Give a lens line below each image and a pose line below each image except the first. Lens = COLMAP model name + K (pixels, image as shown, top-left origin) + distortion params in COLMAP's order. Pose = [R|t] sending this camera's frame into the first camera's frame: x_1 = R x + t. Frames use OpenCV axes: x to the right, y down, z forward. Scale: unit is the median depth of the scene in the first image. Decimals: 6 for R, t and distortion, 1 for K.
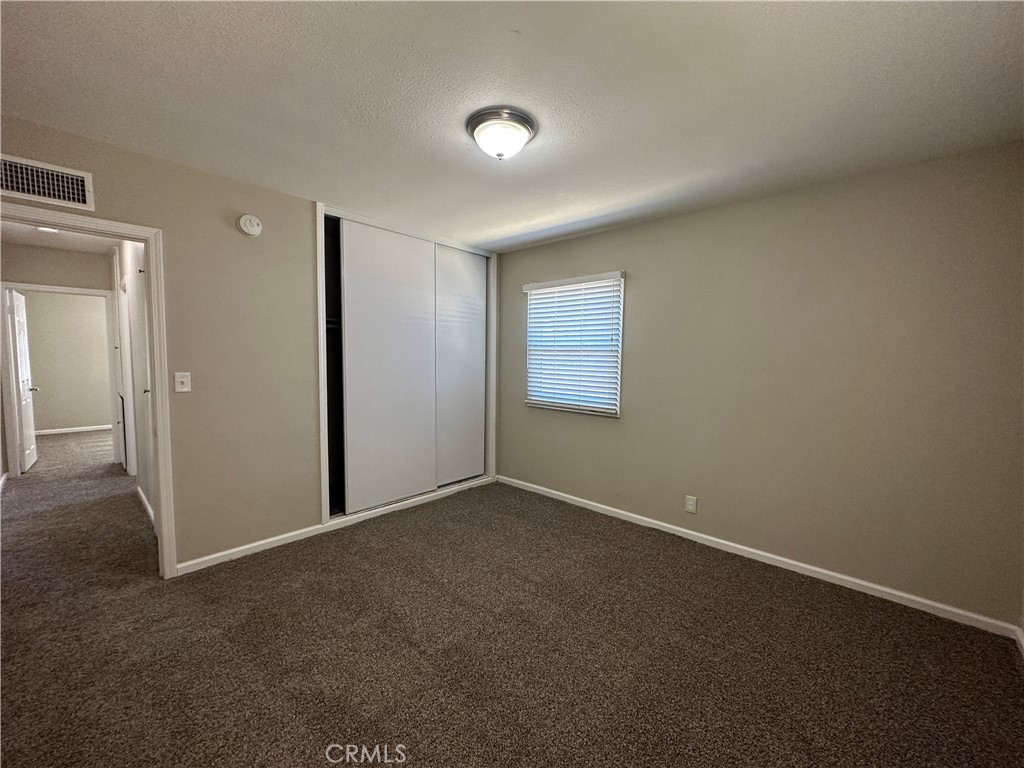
lens RADIAL K [[408.6, 0, 512.0], [0, 408.6, 384.0], [0, 0, 1]] dist [-0.001431, 0.000083]
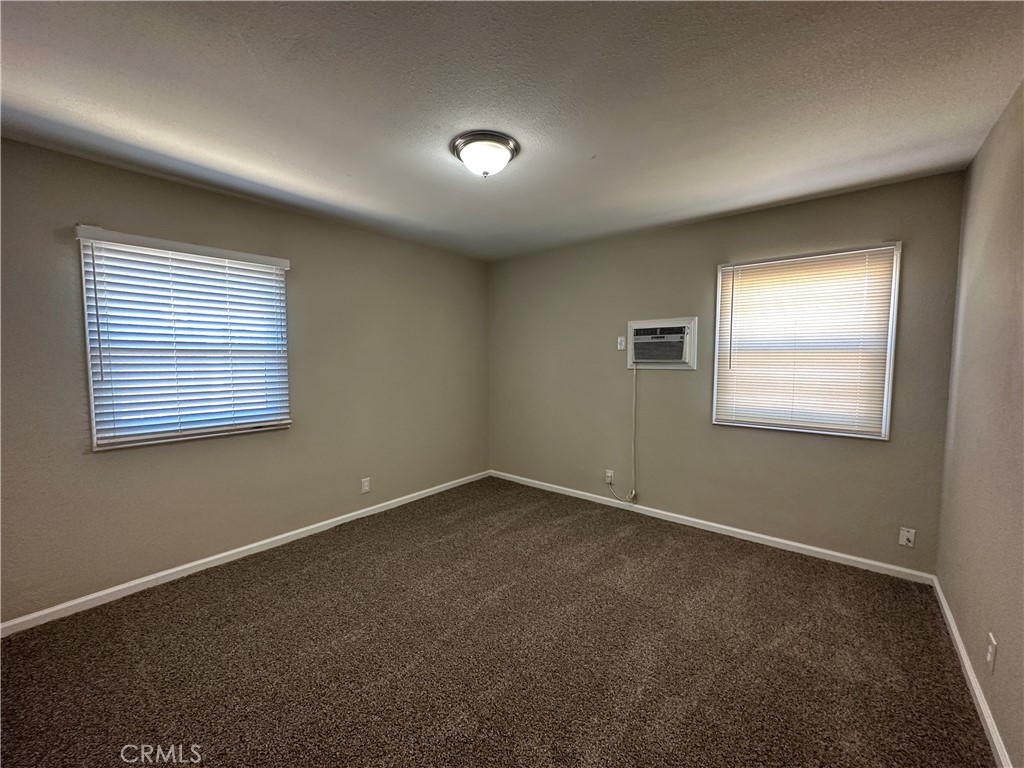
lens RADIAL K [[408.6, 0, 512.0], [0, 408.6, 384.0], [0, 0, 1]] dist [-0.001431, 0.000083]
pose [[-0.052377, -0.085399, 0.994969, -0.697121], [0.067122, 0.993783, 0.088831, -0.062598], [-0.996369, 0.071437, -0.046319, 0.621857]]
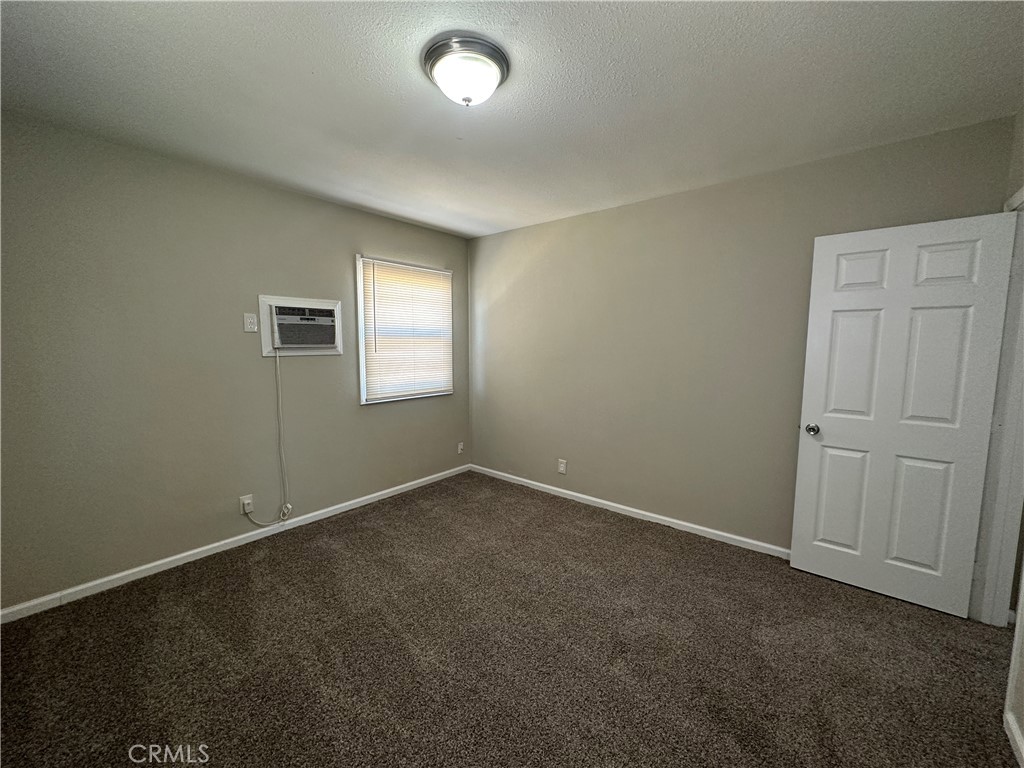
lens RADIAL K [[408.6, 0, 512.0], [0, 408.6, 384.0], [0, 0, 1]] dist [-0.001431, 0.000083]
pose [[-0.998772, -0.015827, -0.046938, -0.054890], [-0.023359, 0.986091, 0.164559, -0.081910], [0.043681, 0.165454, -0.985250, 1.166140]]
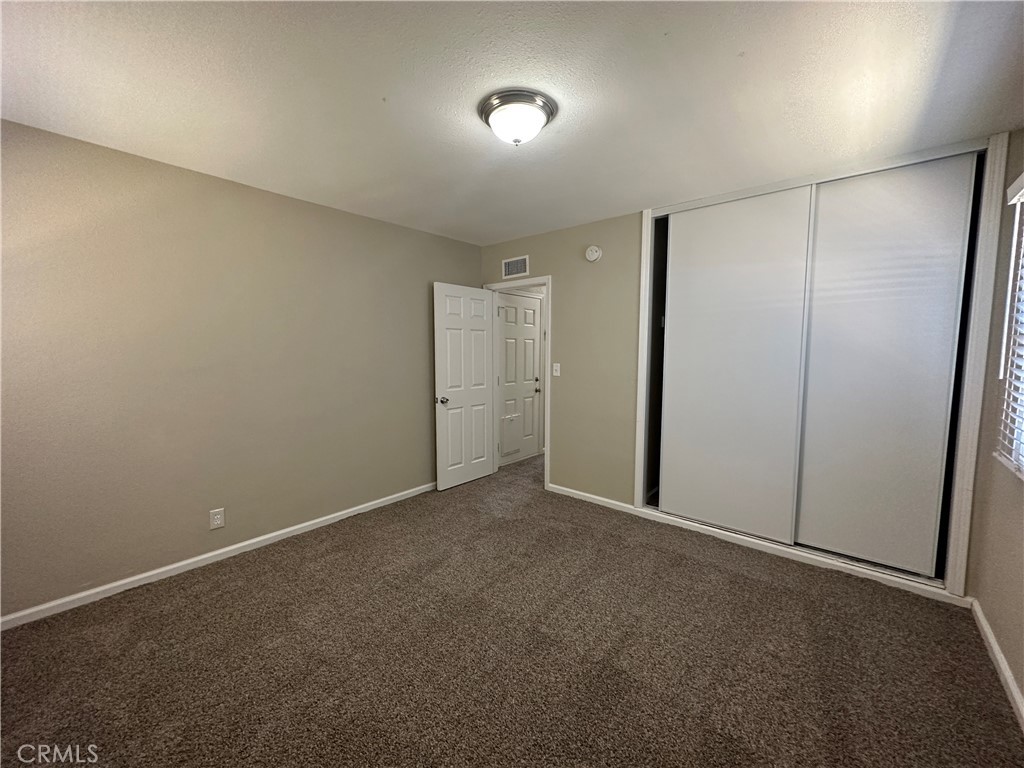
lens RADIAL K [[408.6, 0, 512.0], [0, 408.6, 384.0], [0, 0, 1]] dist [-0.001431, 0.000083]
pose [[0.039064, 0.070146, -0.996772, 0.588441], [-0.071307, 0.995186, 0.067239, -0.033655], [0.996689, 0.068450, 0.043878, 0.601002]]
